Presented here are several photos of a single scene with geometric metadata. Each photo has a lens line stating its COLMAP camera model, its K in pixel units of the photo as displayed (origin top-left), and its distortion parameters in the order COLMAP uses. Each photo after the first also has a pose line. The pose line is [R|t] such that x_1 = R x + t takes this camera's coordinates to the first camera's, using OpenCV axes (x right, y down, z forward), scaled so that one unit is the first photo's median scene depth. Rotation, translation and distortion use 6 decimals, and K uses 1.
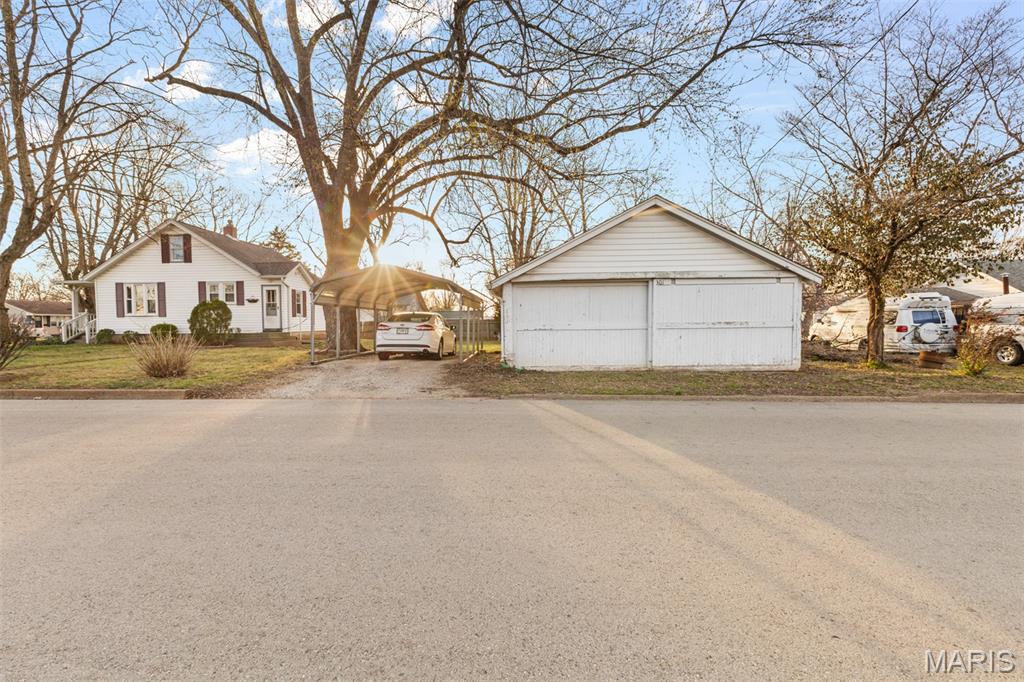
lens RADIAL K [[440.2, 0, 515.4], [0, 440.2, 336.1], [0, 0, 1]] dist [0.002745, 0.000173]
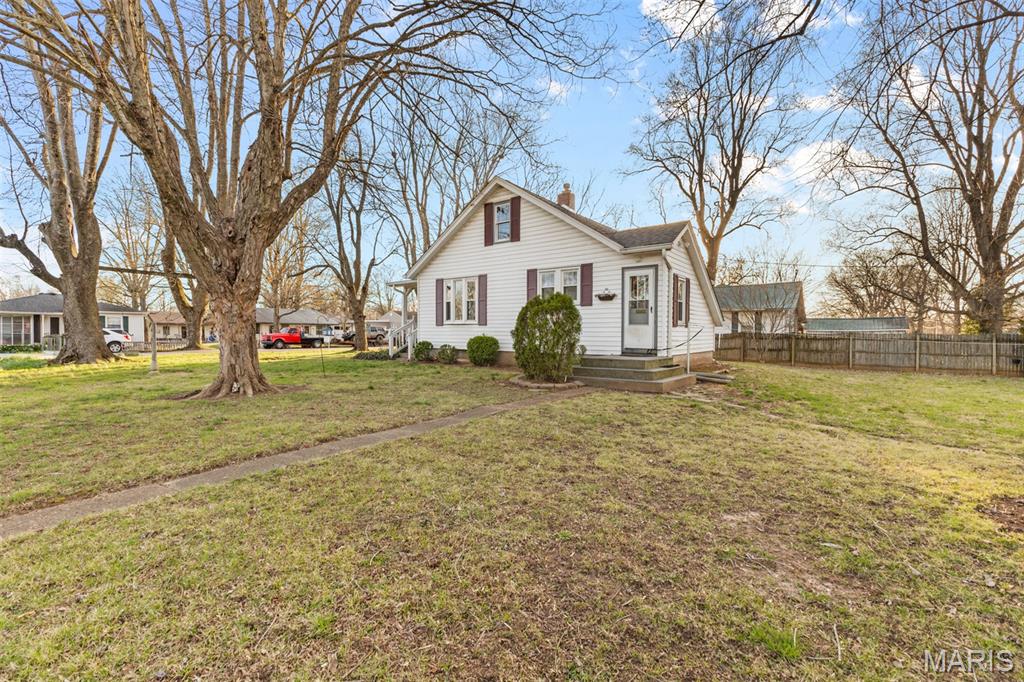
lens RADIAL K [[440.2, 0, 515.4], [0, 440.2, 336.1], [0, 0, 1]] dist [0.002745, 0.000173]
pose [[0.804417, 0.019365, -0.593749, -0.358051], [-0.031755, 0.999441, -0.010425, -0.022046], [0.593215, 0.027241, 0.804583, 0.486985]]
